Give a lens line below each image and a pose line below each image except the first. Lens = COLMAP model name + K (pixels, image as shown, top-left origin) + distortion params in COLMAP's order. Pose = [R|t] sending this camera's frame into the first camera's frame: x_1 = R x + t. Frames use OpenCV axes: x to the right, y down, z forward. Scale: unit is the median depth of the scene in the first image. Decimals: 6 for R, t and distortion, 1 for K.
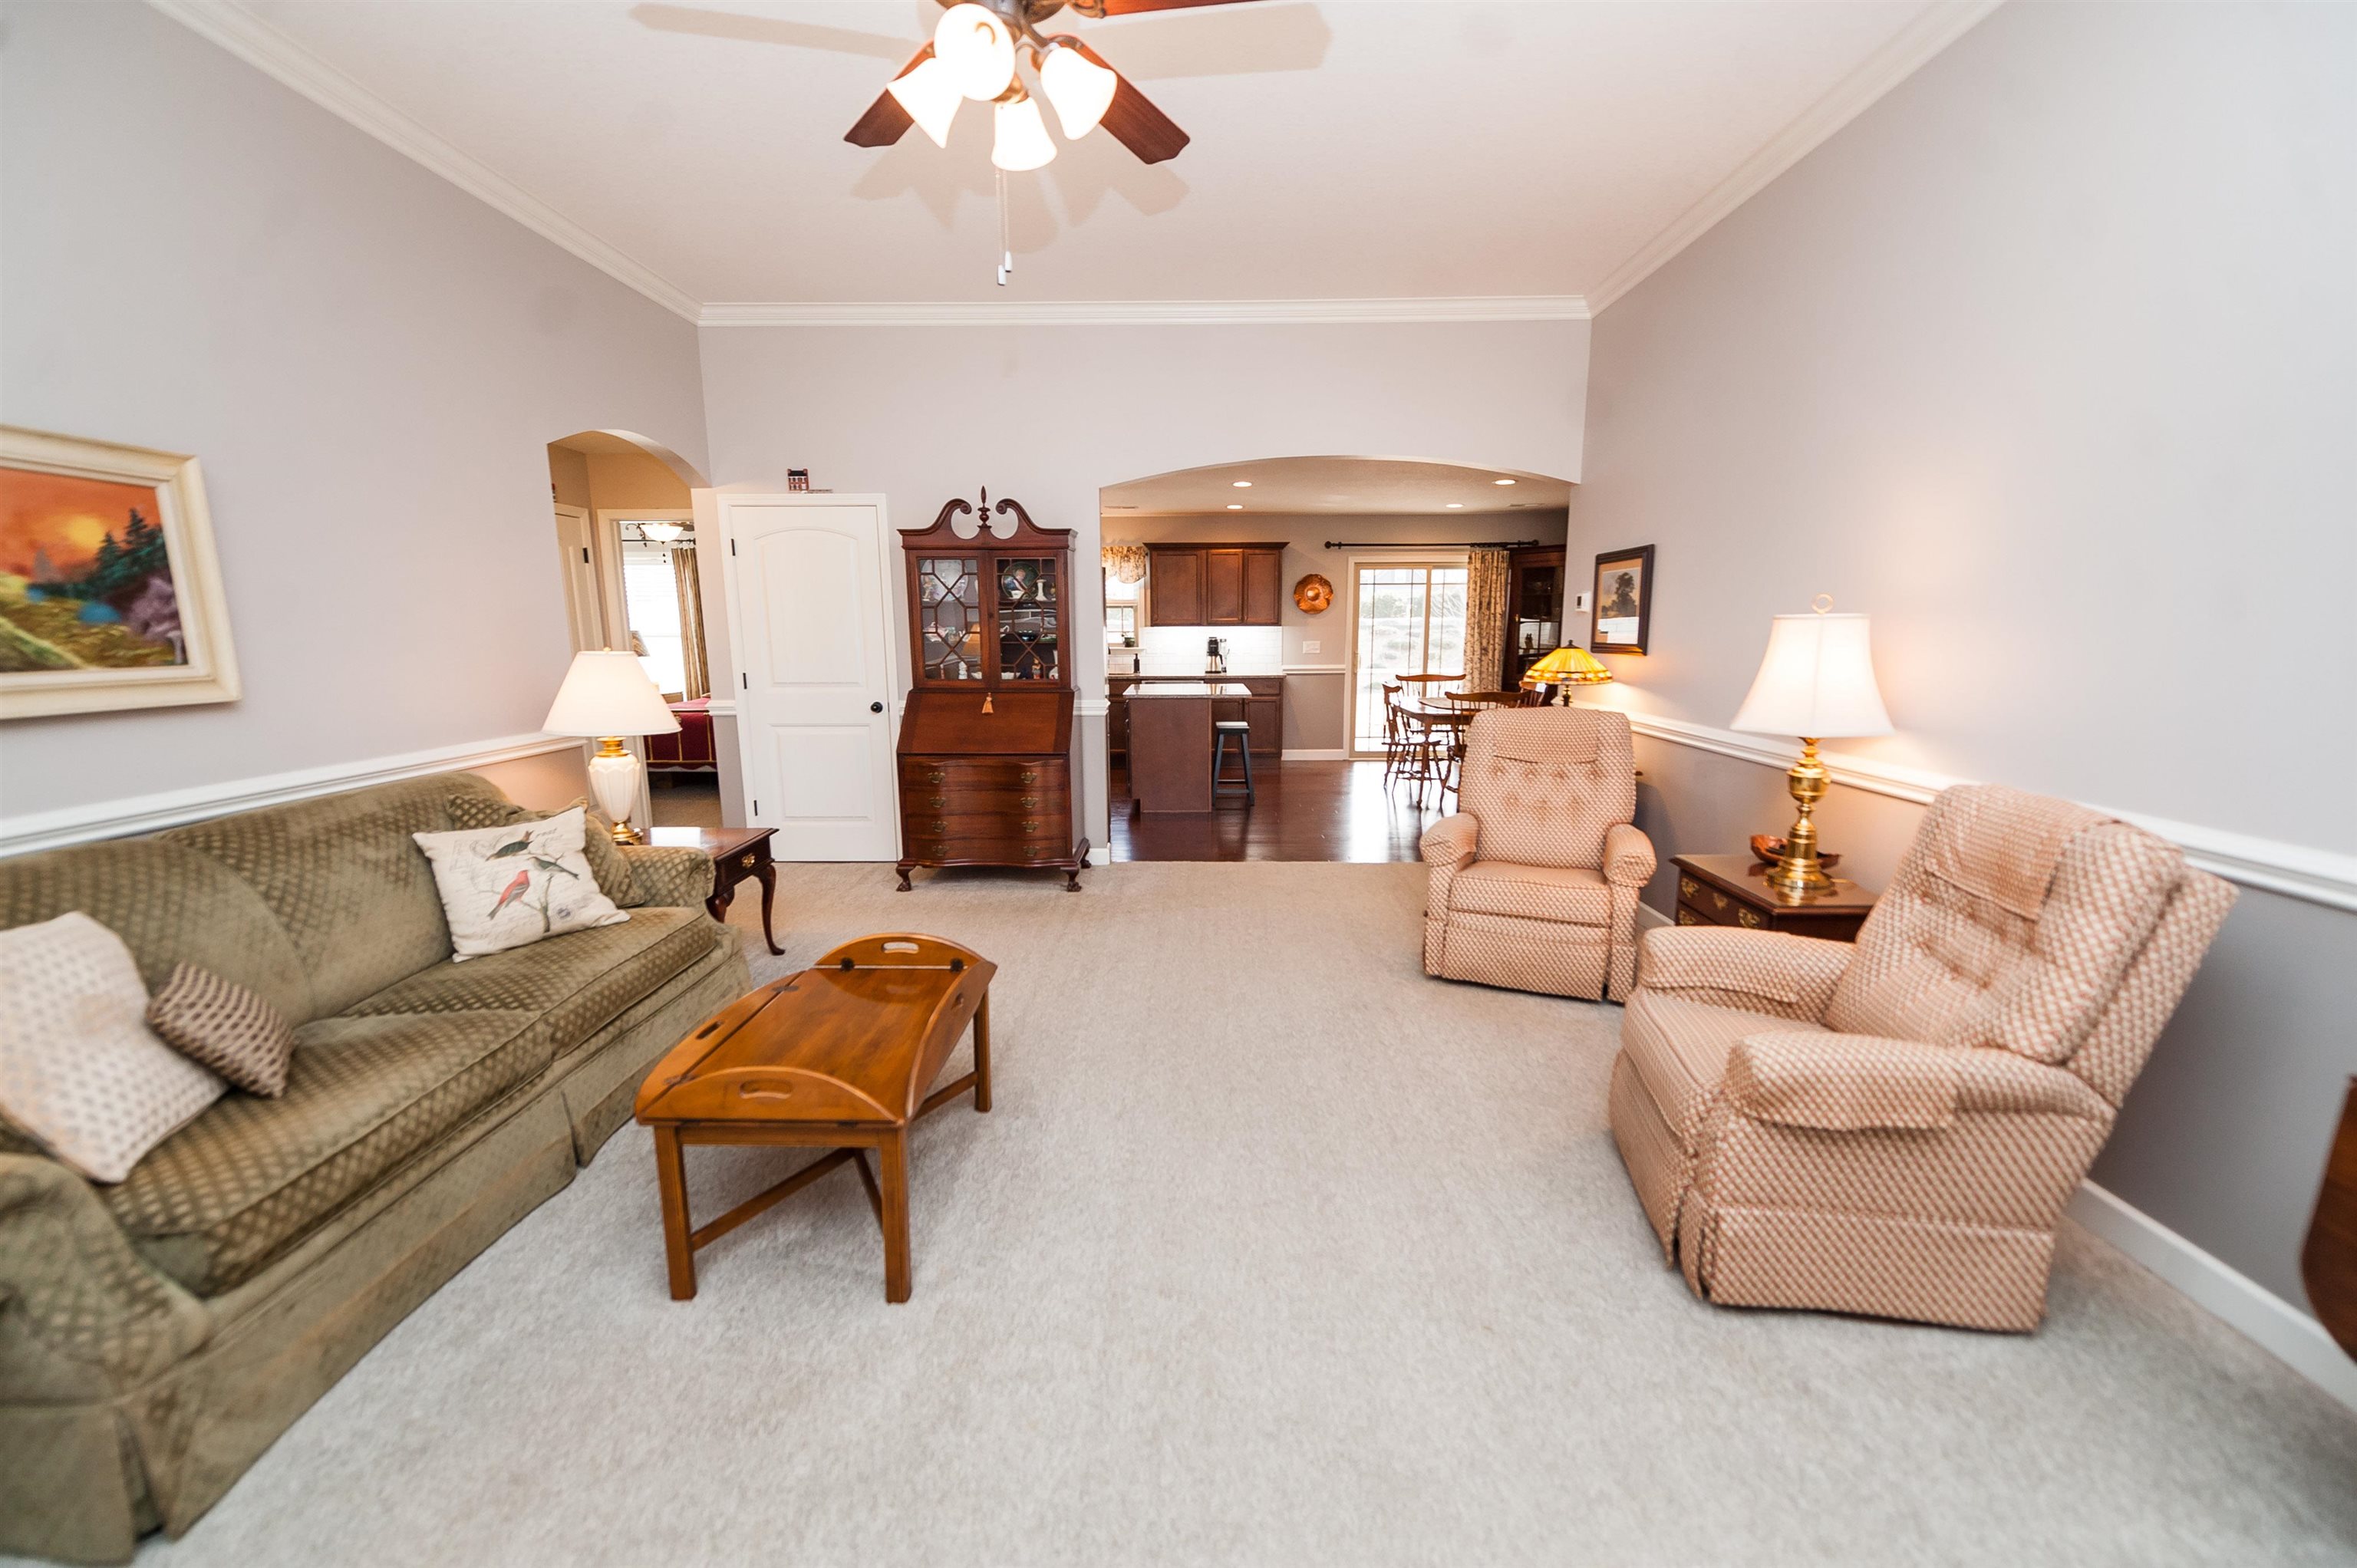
lens RADIAL K [[933.3, 0, 1181.2], [0, 933.3, 795.5], [0, 0, 1]] dist [0.013819, -0.005240]
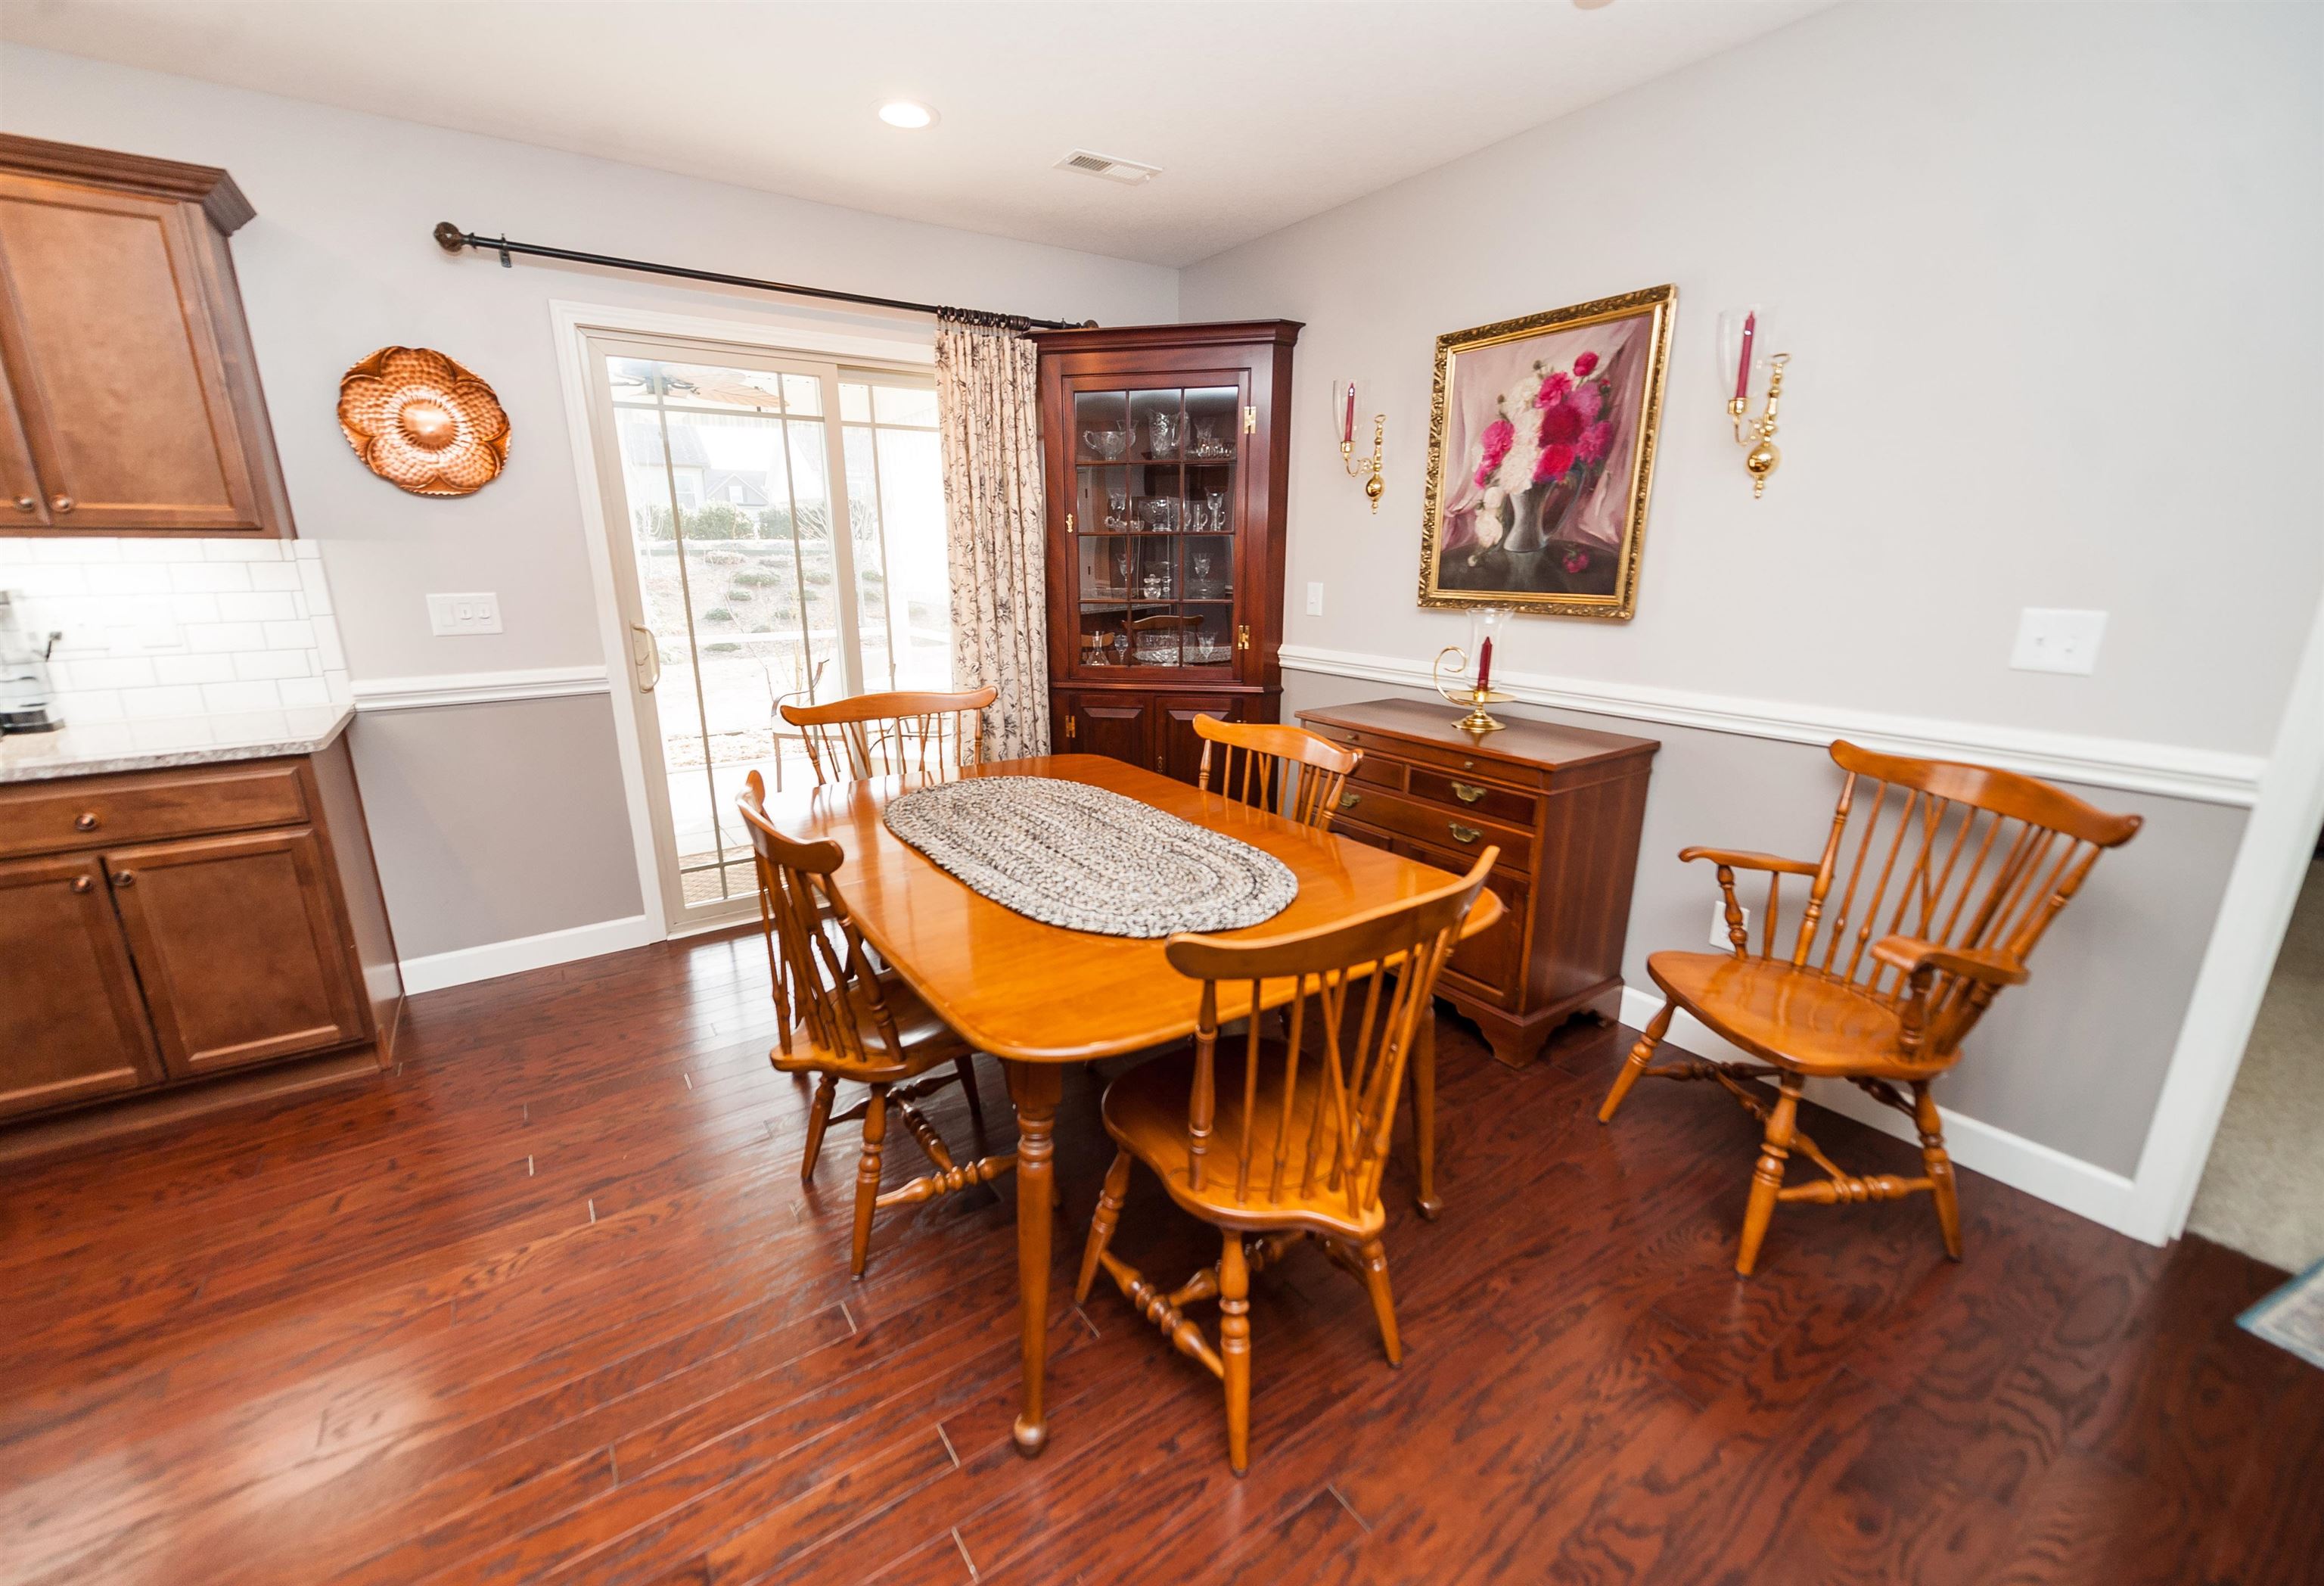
lens RADIAL K [[937.8, 0, 1136.7], [0, 937.8, 801.2], [0, 0, 1]] dist [0.019399, -0.005968]
pose [[0.820230, -0.149422, 0.552173, 0.142982], [0.104901, 0.988202, 0.111589, -0.113766], [-0.562333, -0.033605, 0.826228, 0.644432]]
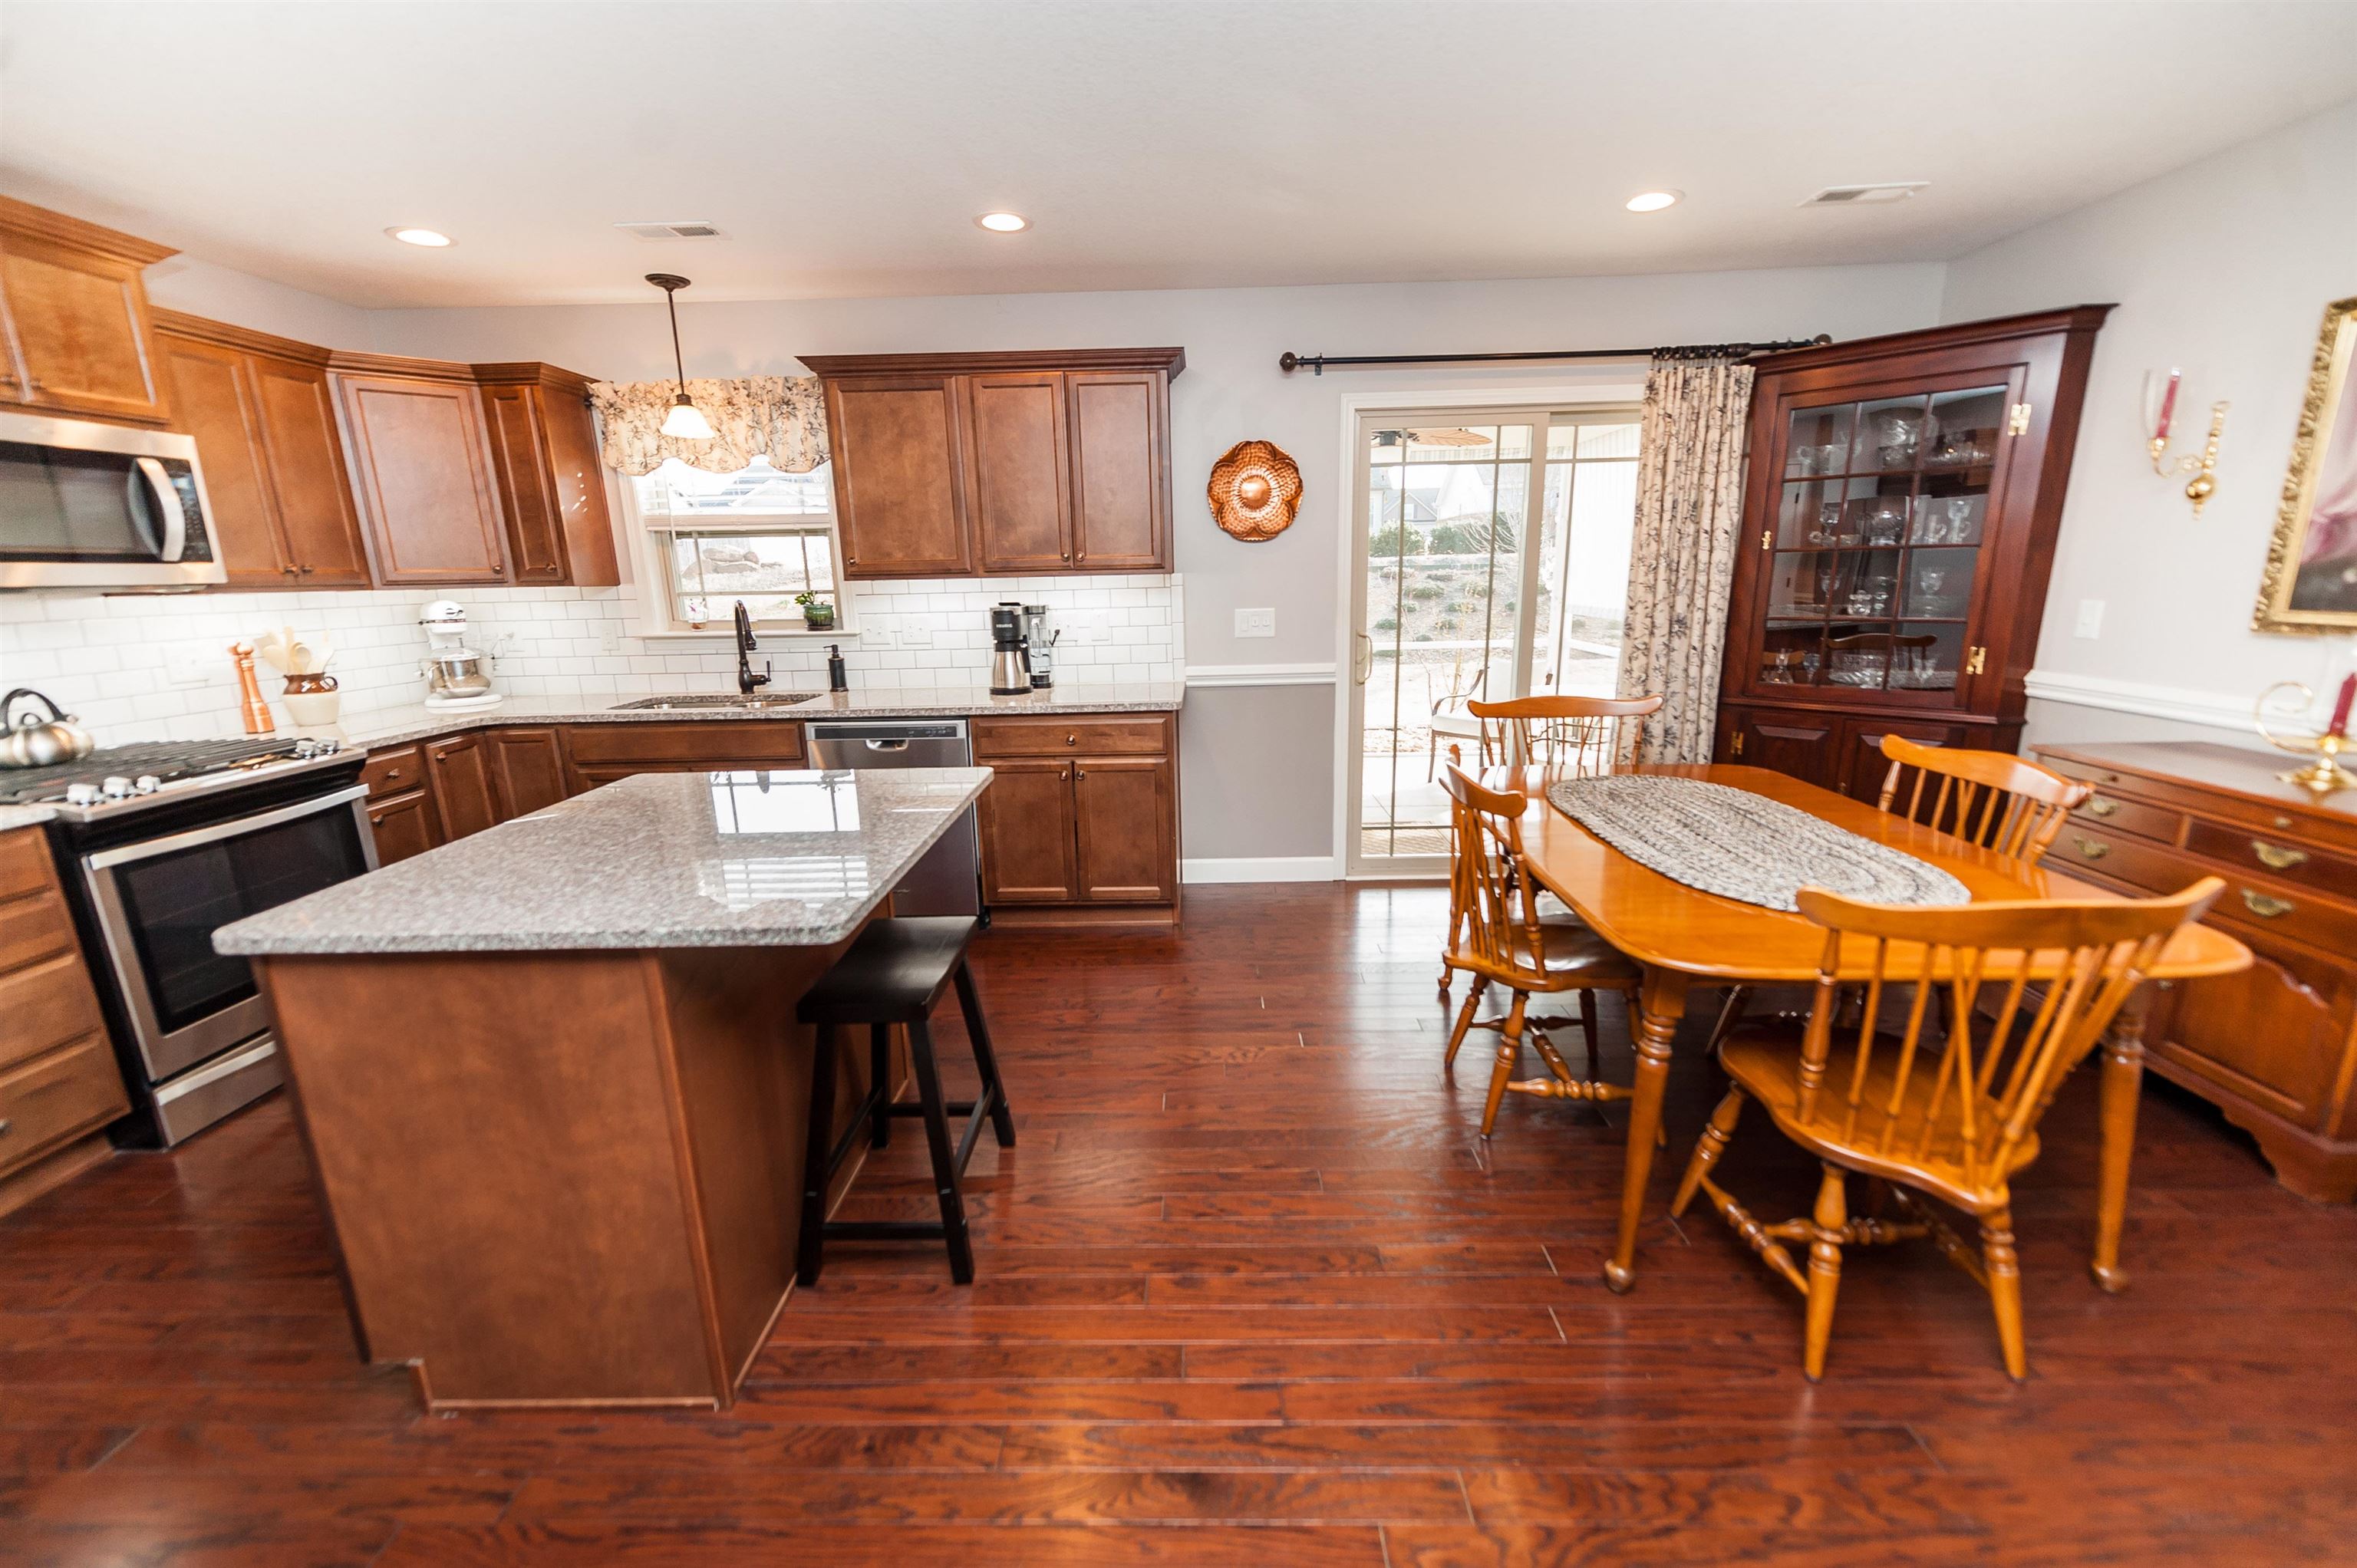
lens RADIAL K [[933.3, 0, 1181.2], [0, 933.3, 795.5], [0, 0, 1]] dist [0.013819, -0.005240]
pose [[0.999782, -0.018428, -0.009775, 0.111548], [0.018960, 0.998169, 0.057444, -0.108376], [0.008698, -0.057617, 0.998301, 0.588927]]
